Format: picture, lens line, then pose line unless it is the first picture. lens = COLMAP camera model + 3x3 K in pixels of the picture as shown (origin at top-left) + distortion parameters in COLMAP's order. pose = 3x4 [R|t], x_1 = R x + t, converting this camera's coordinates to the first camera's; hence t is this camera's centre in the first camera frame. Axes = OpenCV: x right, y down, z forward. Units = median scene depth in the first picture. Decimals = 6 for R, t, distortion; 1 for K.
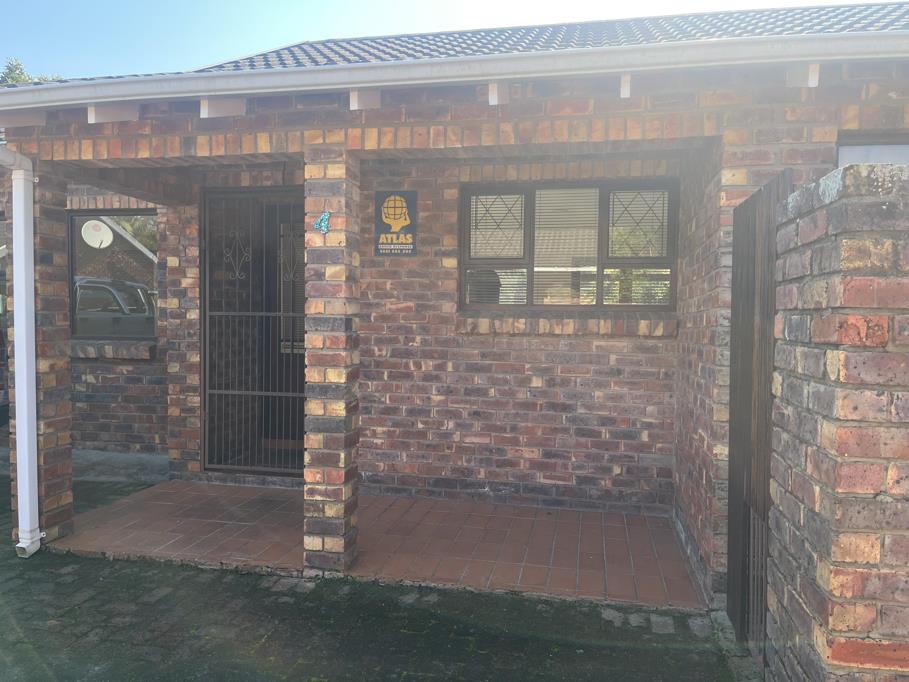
lens RADIAL K [[691.6, 0, 449.7], [0, 691.6, 348.3], [0, 0, 1]] dist [0.028884, -0.005000]
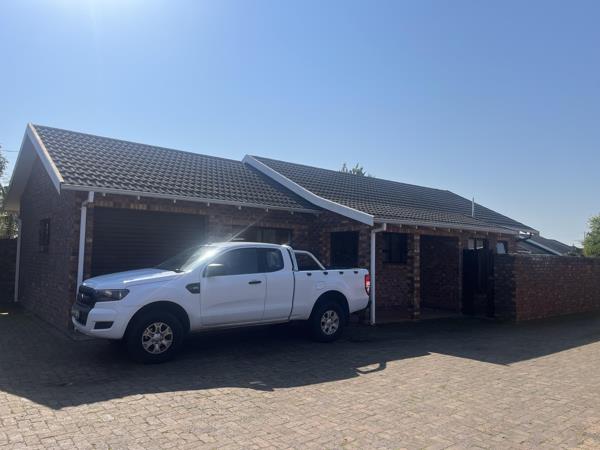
lens RADIAL K [[456.5, 0, 296.8], [0, 456.5, 229.8], [0, 0, 1]] dist [0.028884, -0.005000]
pose [[0.627489, 0.049697, 0.777038, -3.228066], [0.023151, 0.996329, -0.082417, -0.056869], [-0.778281, 0.069705, 0.624035, -0.387360]]
